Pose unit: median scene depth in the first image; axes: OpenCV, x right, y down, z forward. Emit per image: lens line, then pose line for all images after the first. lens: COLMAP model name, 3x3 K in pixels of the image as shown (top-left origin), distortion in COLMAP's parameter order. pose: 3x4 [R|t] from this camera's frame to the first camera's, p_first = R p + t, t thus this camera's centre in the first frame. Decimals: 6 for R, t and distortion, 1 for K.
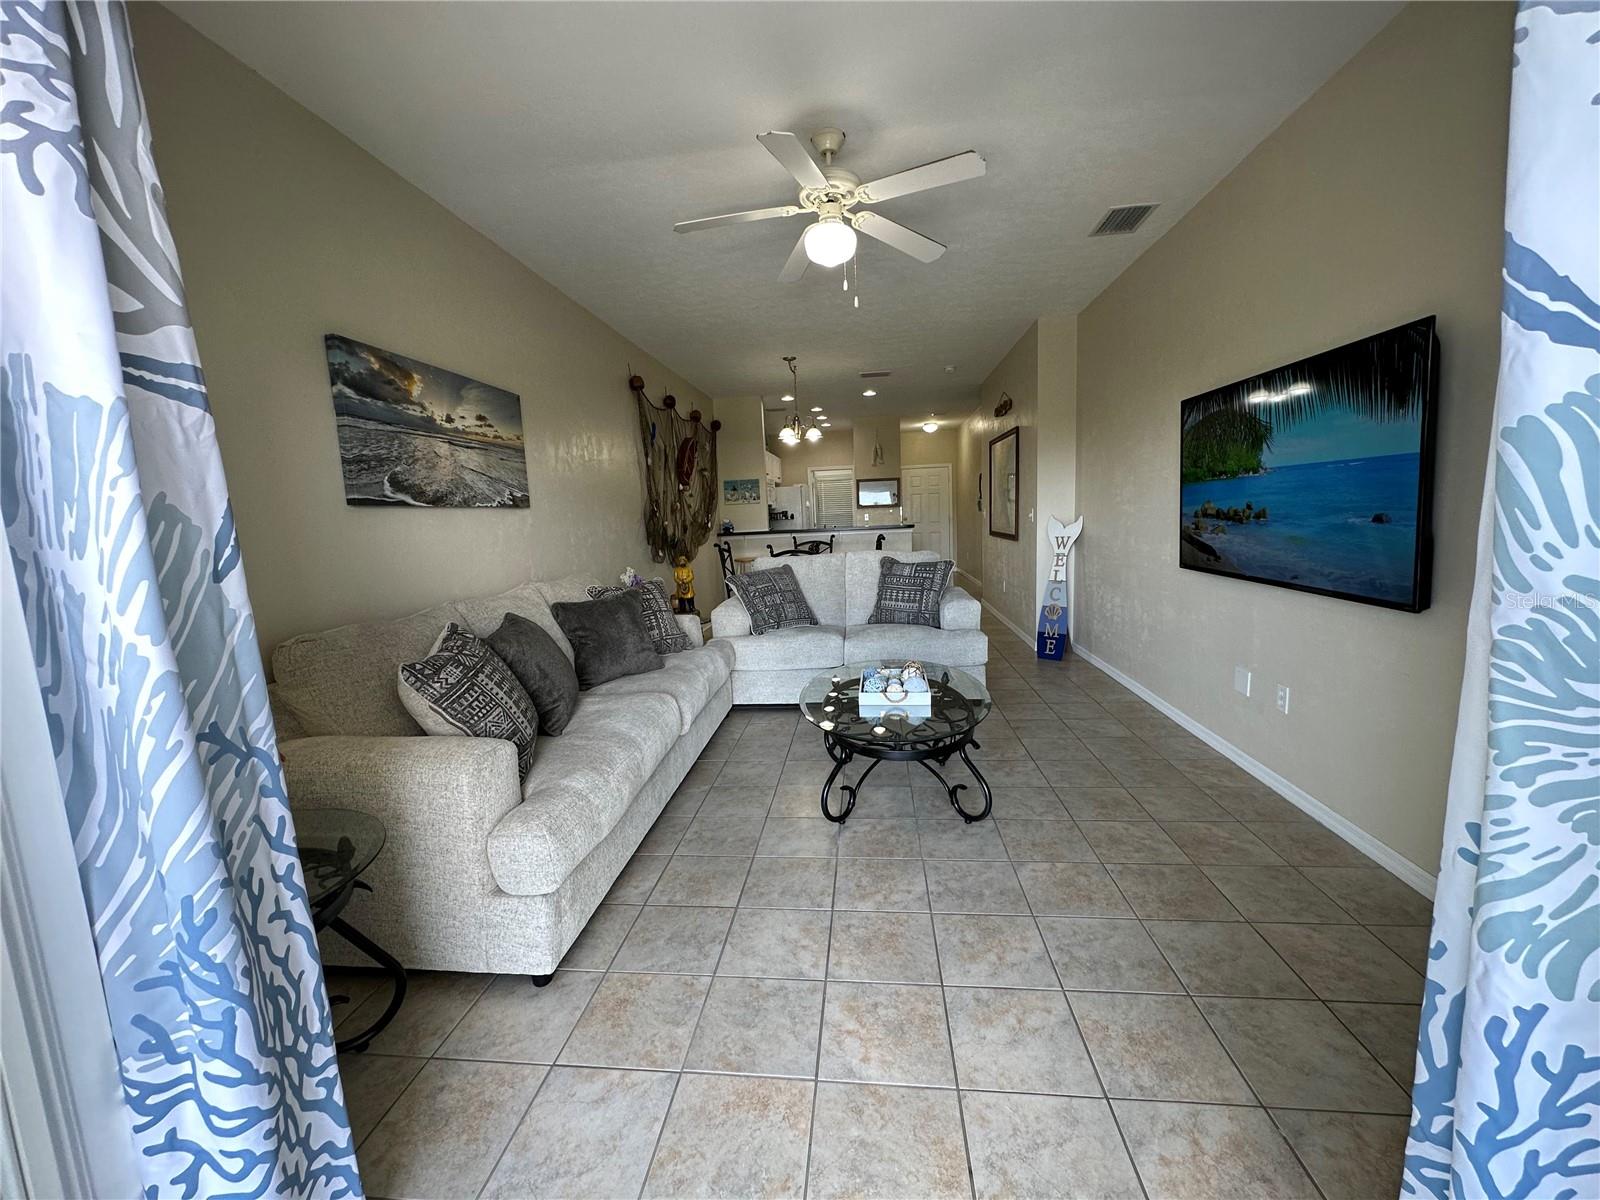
lens RADIAL K [[640.8, 0, 805.7], [0, 640.8, 597.4], [0, 0, 1]] dist [-0.002868, 0.000290]
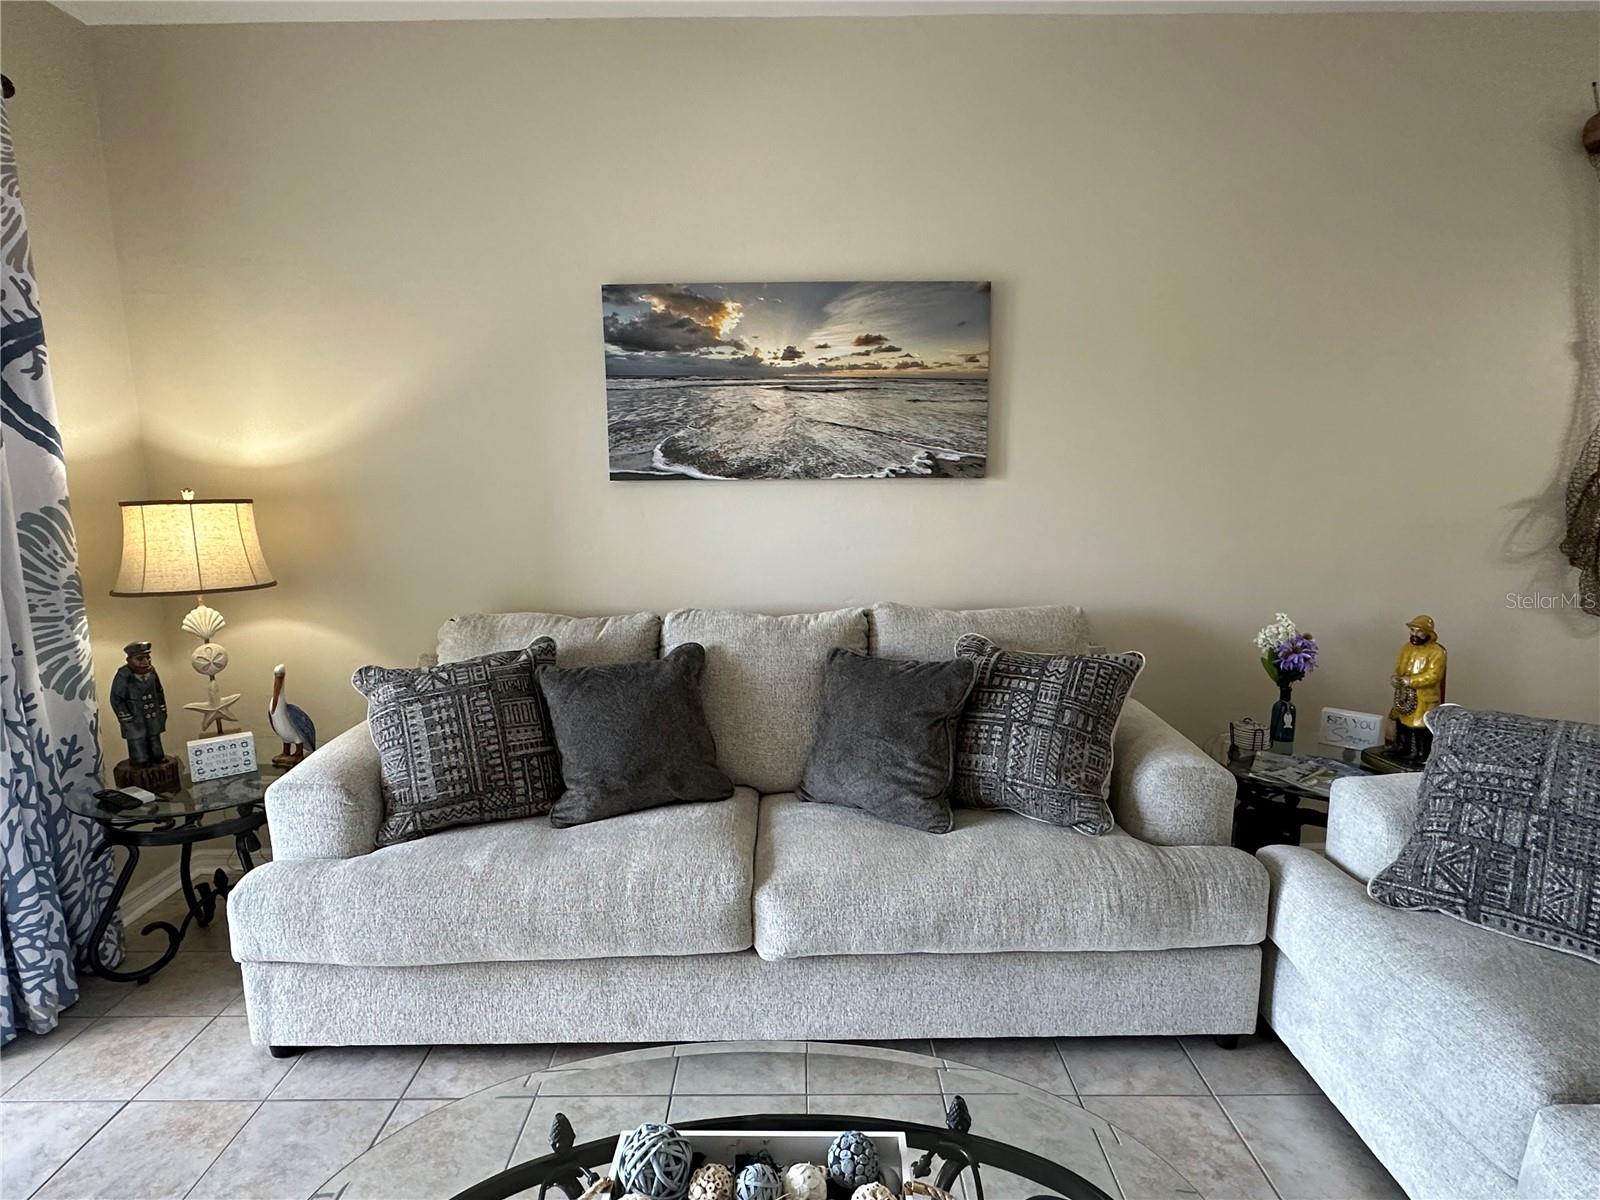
lens RADIAL K [[896.6, 0, 799.6], [0, 896.6, 604.4], [0, 0, 1]] dist [-0.000660, 0.000539]
pose [[0.094989, 0.212665, -0.972497, 0.461467], [-0.123722, 0.971862, 0.200442, -0.213751], [0.987760, 0.101279, 0.118628, 0.936870]]
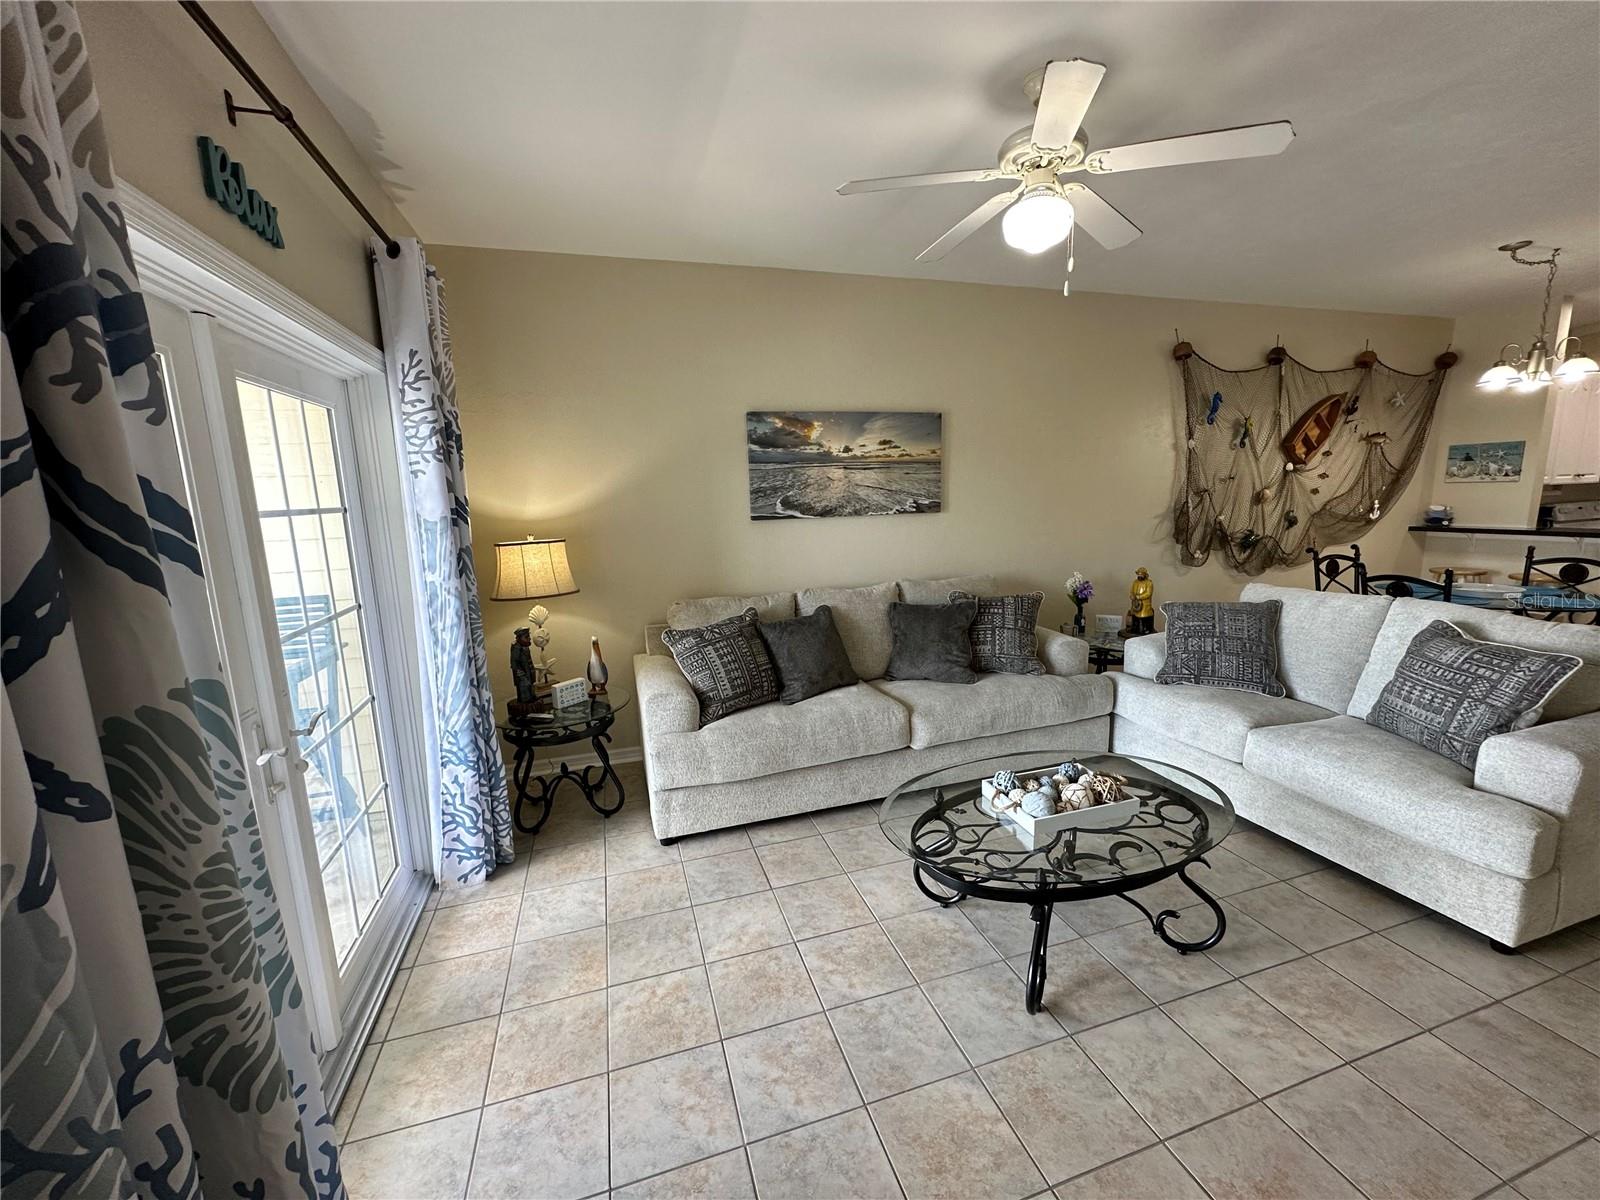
lens RADIAL K [[640.8, 0, 797.8], [0, 640.8, 598.0], [0, 0, 1]] dist [-0.002868, 0.000290]
pose [[0.387801, 0.187908, -0.902386, 0.655183], [-0.105057, 0.981631, 0.159261, -0.181749], [0.915737, 0.033040, 0.400418, 0.399605]]
